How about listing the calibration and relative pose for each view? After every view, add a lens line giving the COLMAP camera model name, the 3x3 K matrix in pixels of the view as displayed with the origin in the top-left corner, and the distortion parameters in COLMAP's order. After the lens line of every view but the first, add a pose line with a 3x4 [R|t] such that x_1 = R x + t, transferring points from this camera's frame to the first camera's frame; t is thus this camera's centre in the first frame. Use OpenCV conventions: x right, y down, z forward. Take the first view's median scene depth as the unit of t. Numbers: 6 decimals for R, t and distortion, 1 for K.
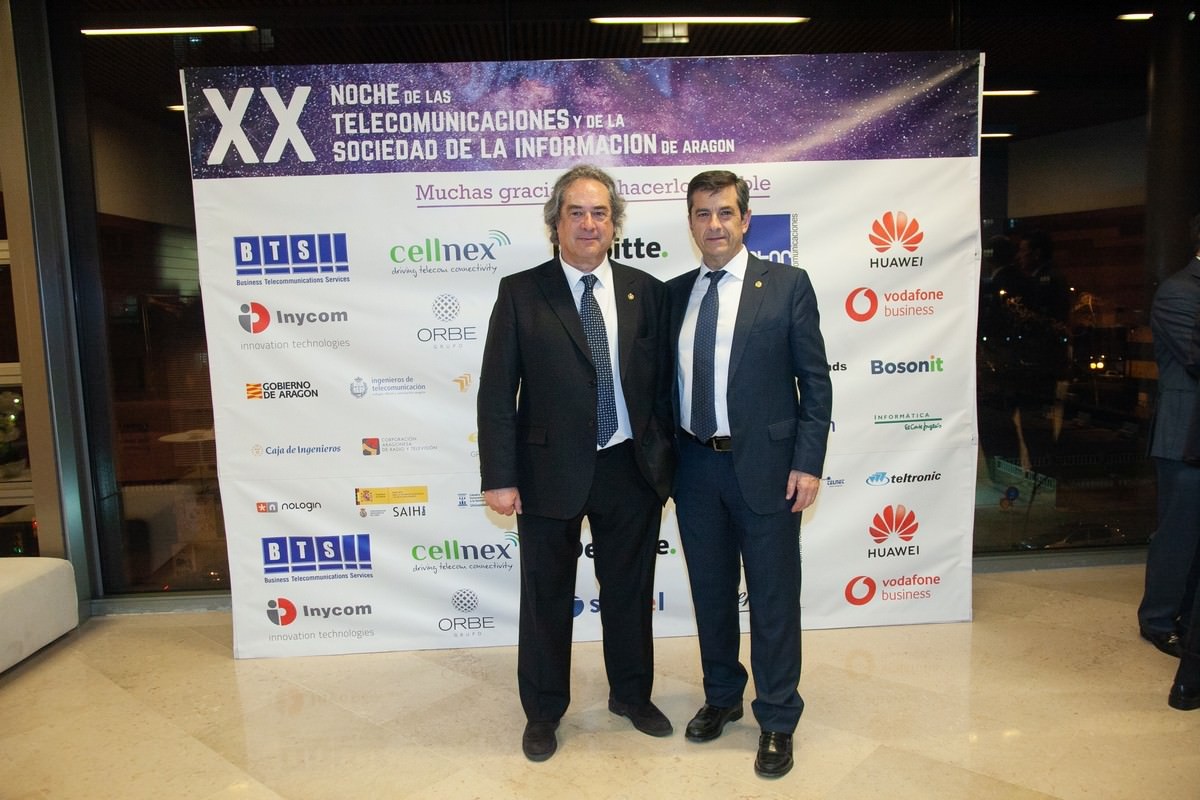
lens RADIAL K [[958.0, 0, 600.7], [0, 958.0, 402.2], [0, 0, 1]] dist [-0.084159, 0.095368]
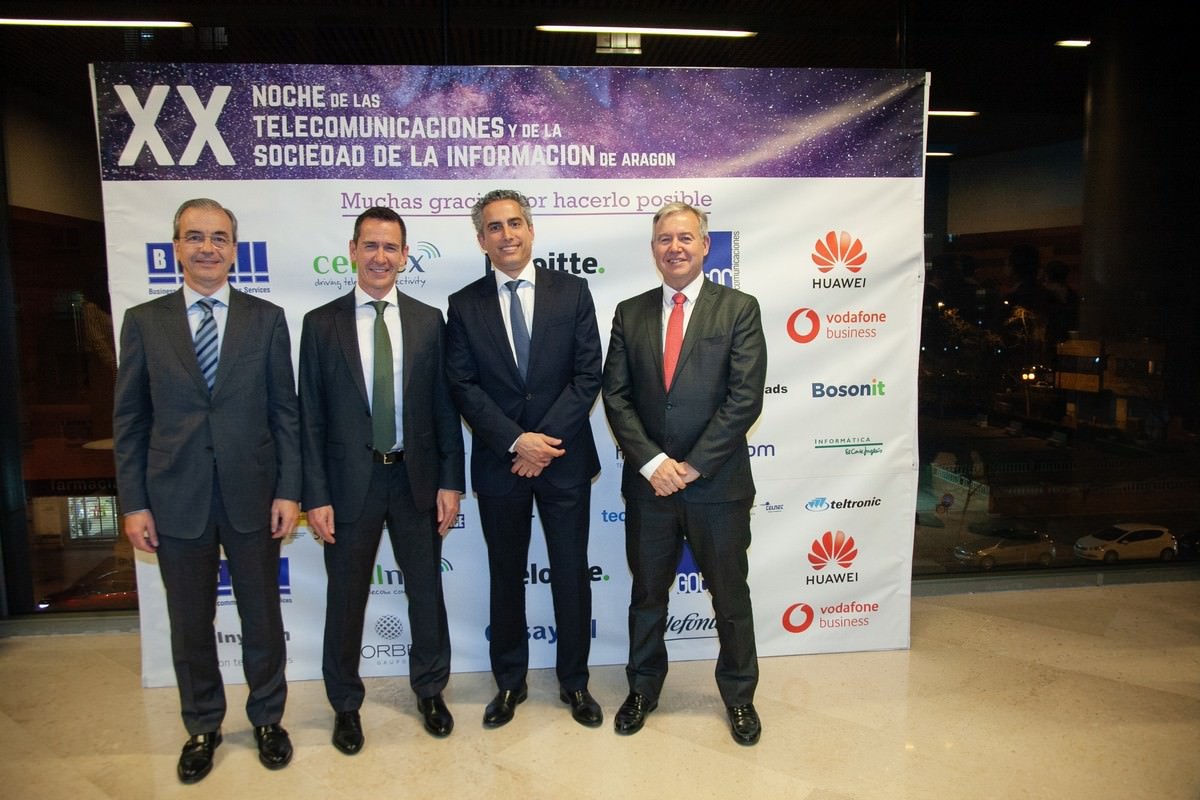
lens RADIAL K [[939.3, 0, 599.8], [0, 939.3, 401.3], [0, 0, 1]] dist [-0.094037, 0.095515]
pose [[0.998576, 0.014388, 0.051367, 0.018969], [-0.014244, 0.999893, -0.003185, -0.020135], [-0.051407, 0.002448, 0.998675, 0.058055]]
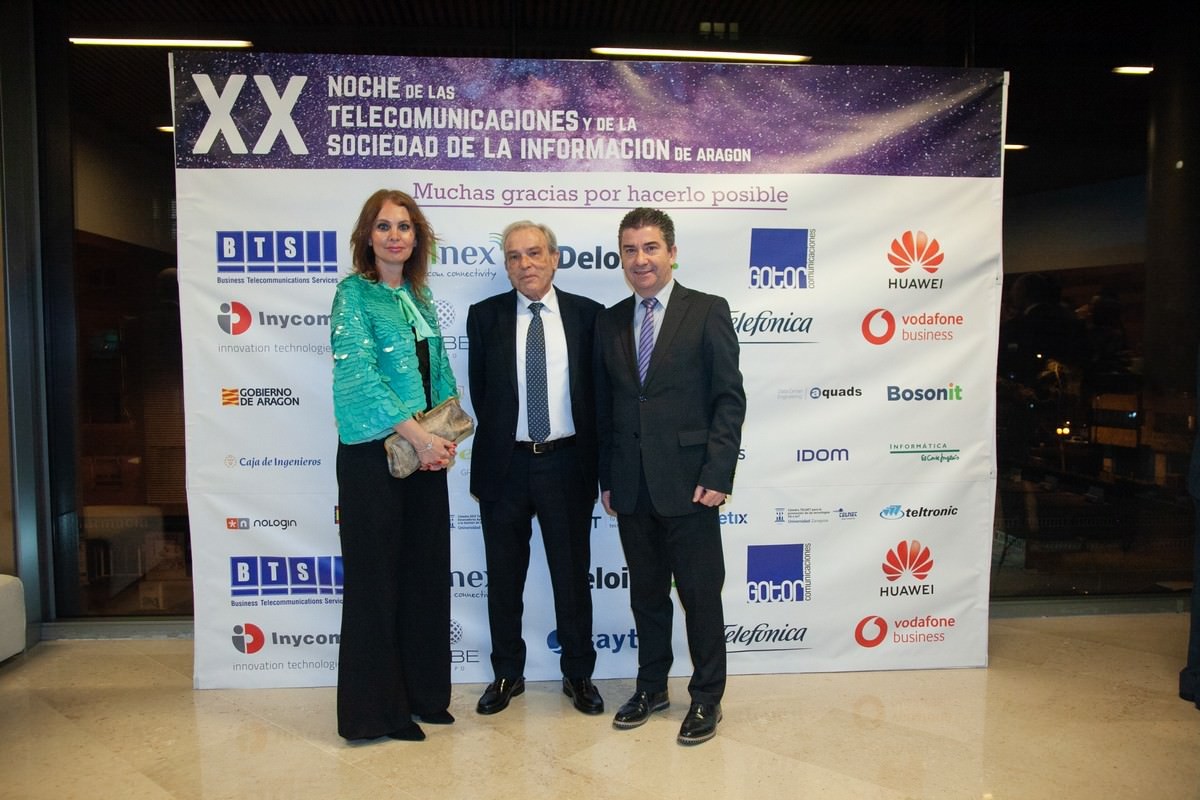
lens RADIAL K [[945.9, 0, 600.1], [0, 945.9, 403.8], [0, 0, 1]] dist [-0.109097, 0.122164]
pose [[0.999211, 0.030795, 0.025082, -0.026248], [-0.029346, 0.997988, -0.056206, 0.036243], [-0.026762, 0.055426, 0.998104, 0.080664]]
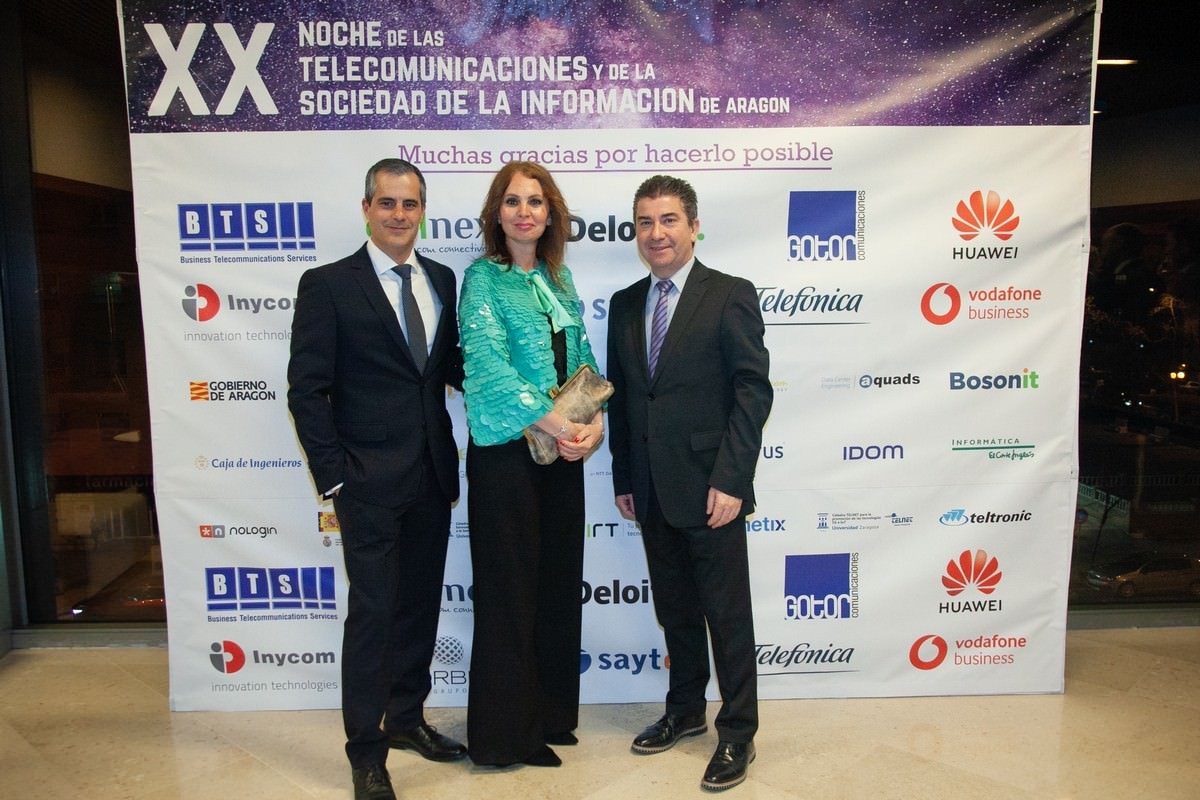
lens RADIAL K [[1044.8, 0, 598.7], [0, 1044.8, 403.5], [0, 0, 1]] dist [-0.091623, 0.096260]
pose [[0.999337, 0.025905, -0.025573, 0.006486], [-0.025829, 0.999661, 0.003284, -0.013118], [0.025649, -0.002621, 0.999668, 0.110152]]
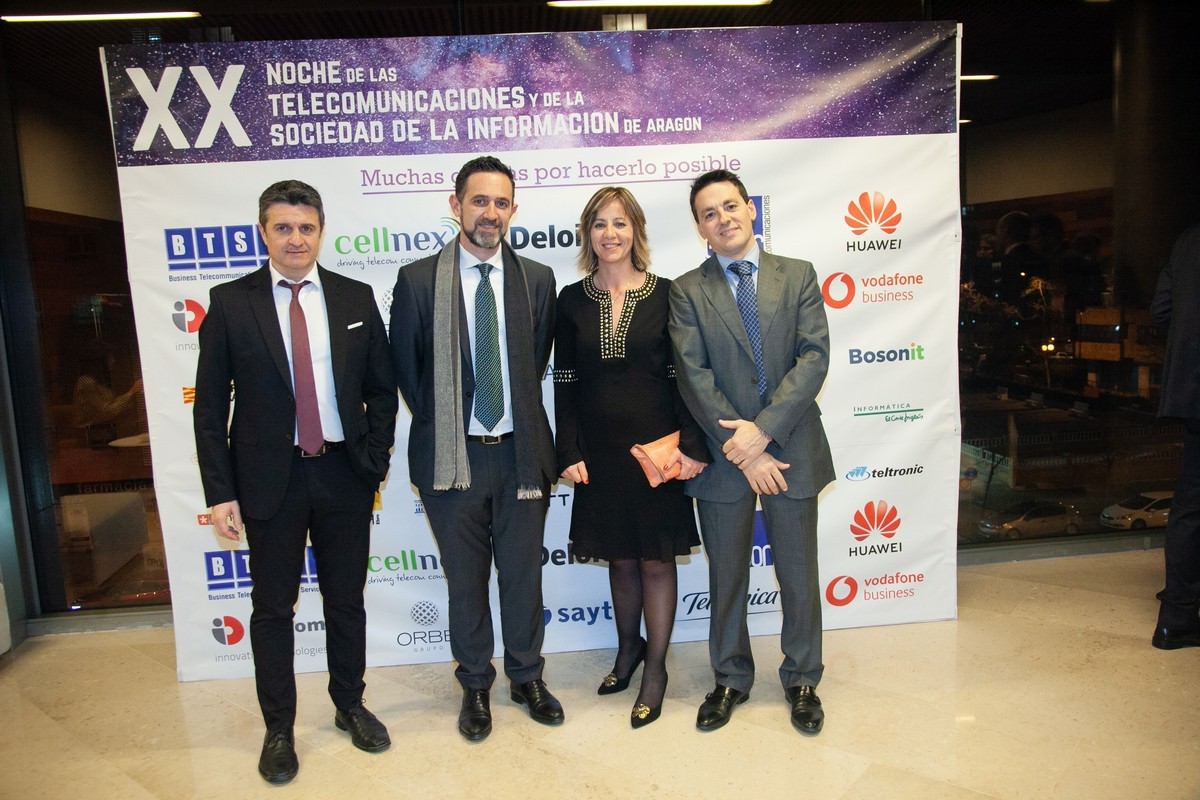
lens RADIAL K [[935.7, 0, 599.9], [0, 935.7, 398.3], [0, 0, 1]] dist [-0.089127, 0.083901]
pose [[0.999230, -0.020444, 0.033498, 0.004043], [0.020213, 0.999770, 0.007198, -0.007125], [-0.033637, -0.006516, 0.999413, 0.085736]]
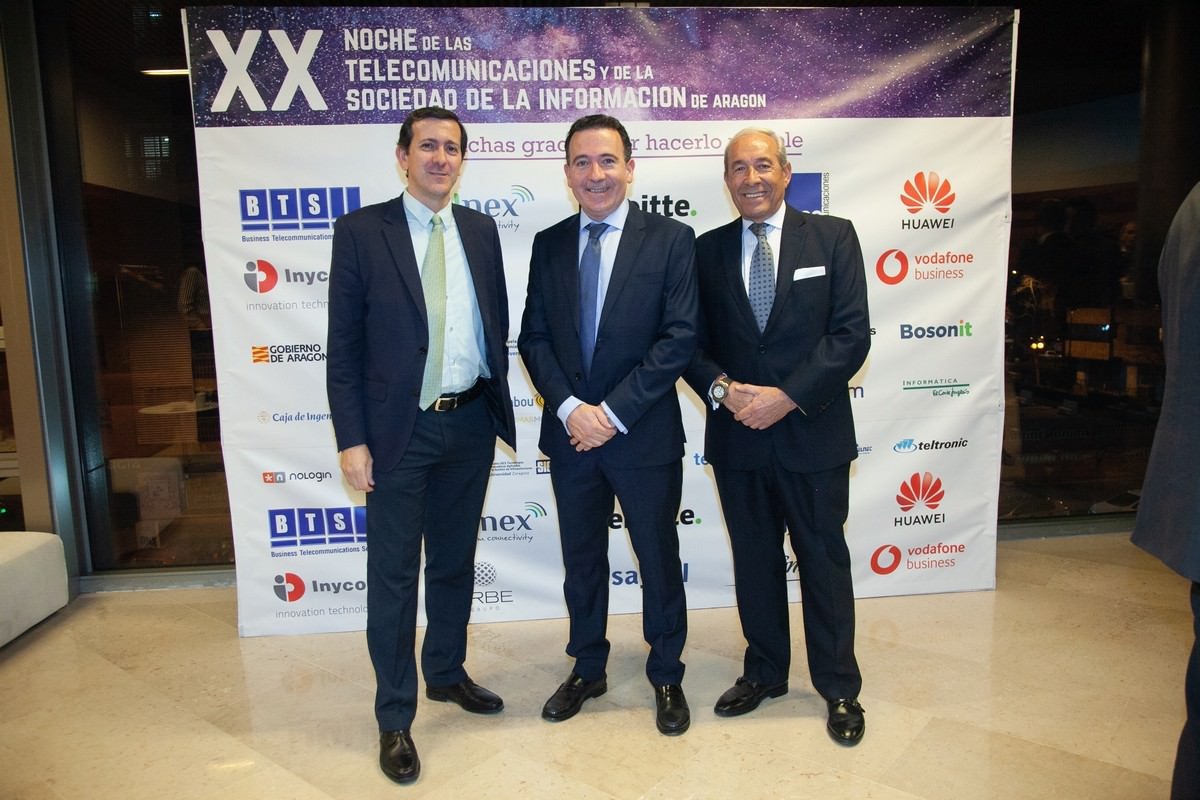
lens RADIAL K [[935.7, 0, 599.9], [0, 935.7, 398.3], [0, 0, 1]] dist [-0.089127, 0.083901]
pose [[0.998851, -0.000516, 0.047918, -0.073507], [-0.000336, 0.999842, 0.017772, 0.015650], [-0.047919, -0.017768, 0.998693, 0.064795]]
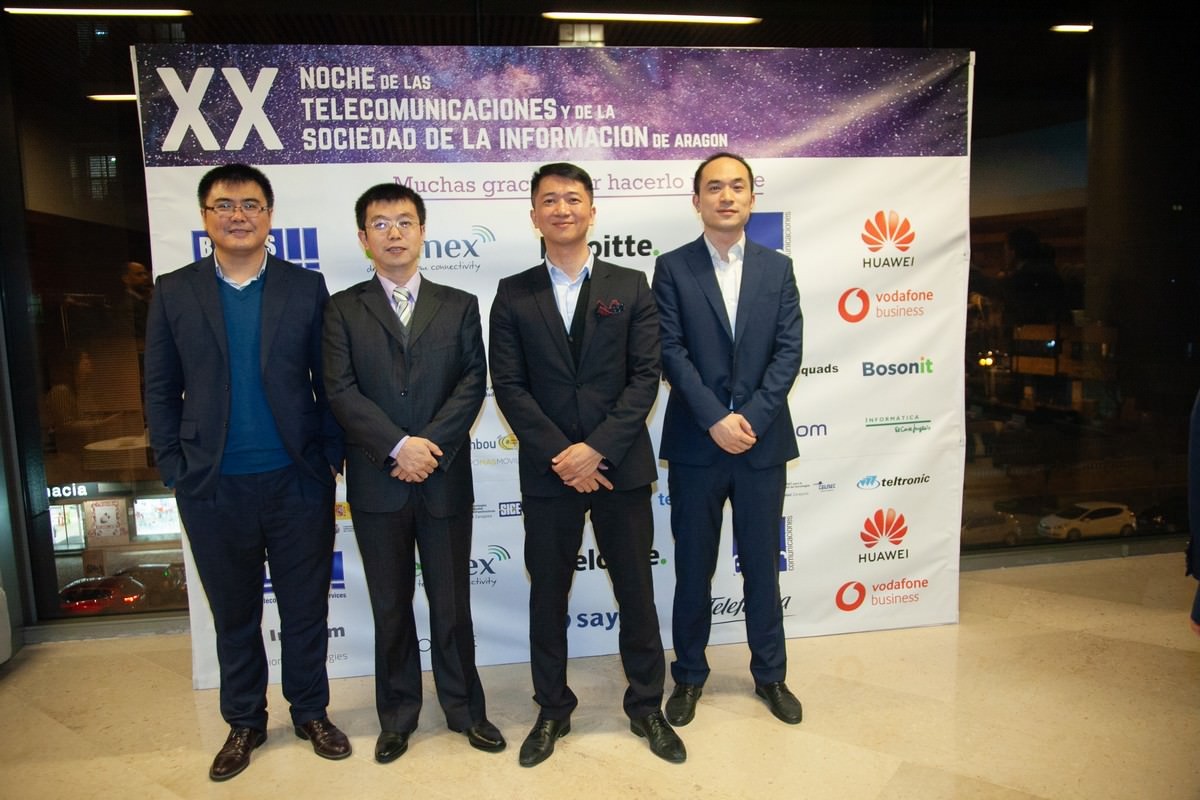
lens RADIAL K [[934.5, 0, 600.3], [0, 934.5, 400.9], [0, 0, 1]] dist [-0.087672, 0.080501]
pose [[0.995377, -0.008617, 0.095662, -0.080527], [0.008417, 0.999961, 0.002495, -0.009093], [-0.095680, -0.001678, 0.995411, 0.076953]]
